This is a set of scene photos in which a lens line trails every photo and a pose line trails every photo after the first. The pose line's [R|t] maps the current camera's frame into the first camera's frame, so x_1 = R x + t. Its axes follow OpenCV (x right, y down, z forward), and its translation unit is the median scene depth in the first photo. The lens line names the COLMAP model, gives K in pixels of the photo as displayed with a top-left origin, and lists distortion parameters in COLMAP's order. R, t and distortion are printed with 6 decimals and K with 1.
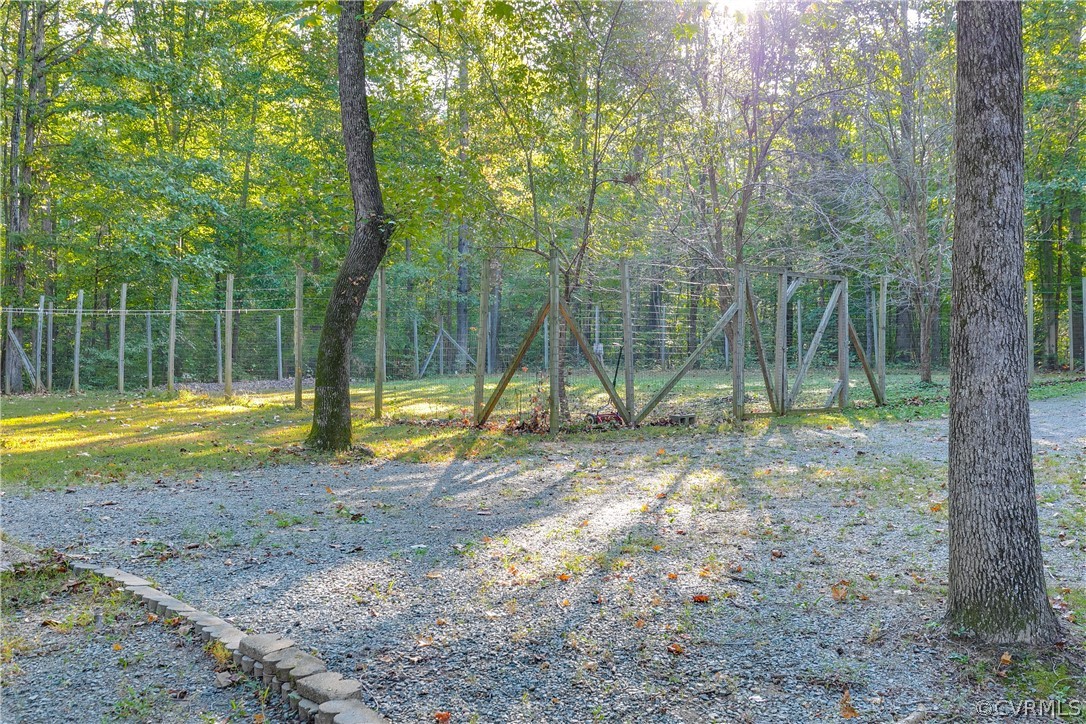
lens RADIAL K [[1078.3, 0, 543.3], [0, 1078.3, 389.6], [0, 0, 1]] dist [0.004685, 0.001647]
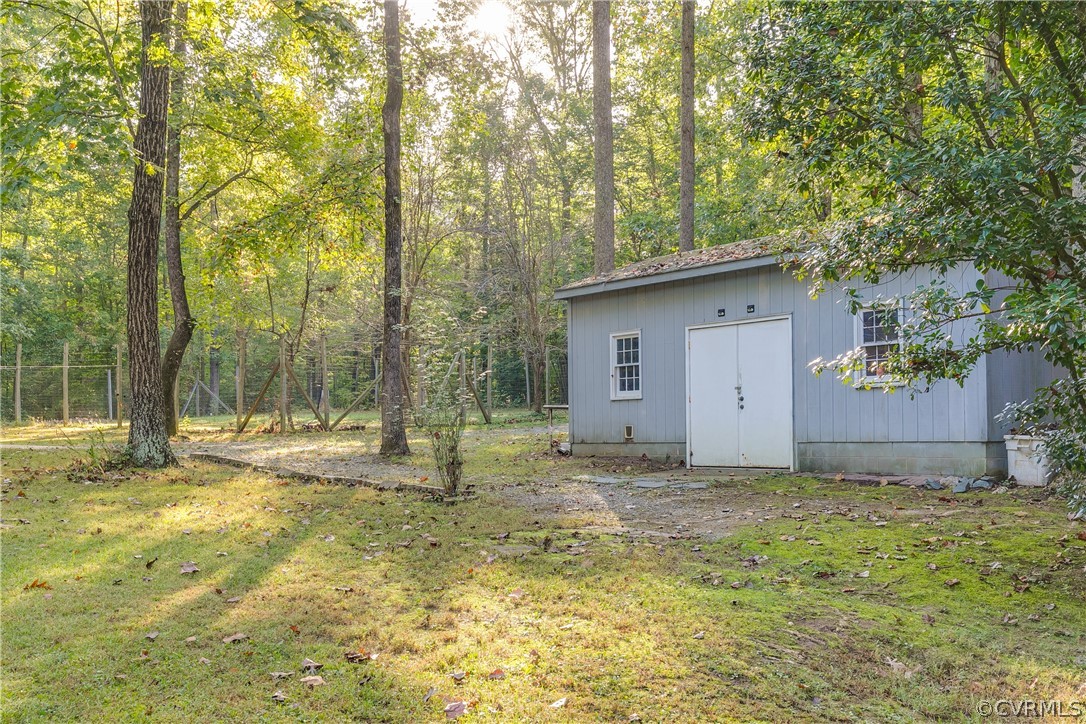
lens RADIAL K [[1078.3, 0, 543.3], [0, 1078.3, 389.6], [0, 0, 1]] dist [0.004685, 0.001647]
pose [[0.973148, -0.006653, 0.230086, 0.018264], [0.017733, 0.998779, -0.046118, 0.052735], [-0.229498, 0.048959, 0.972077, -0.810949]]
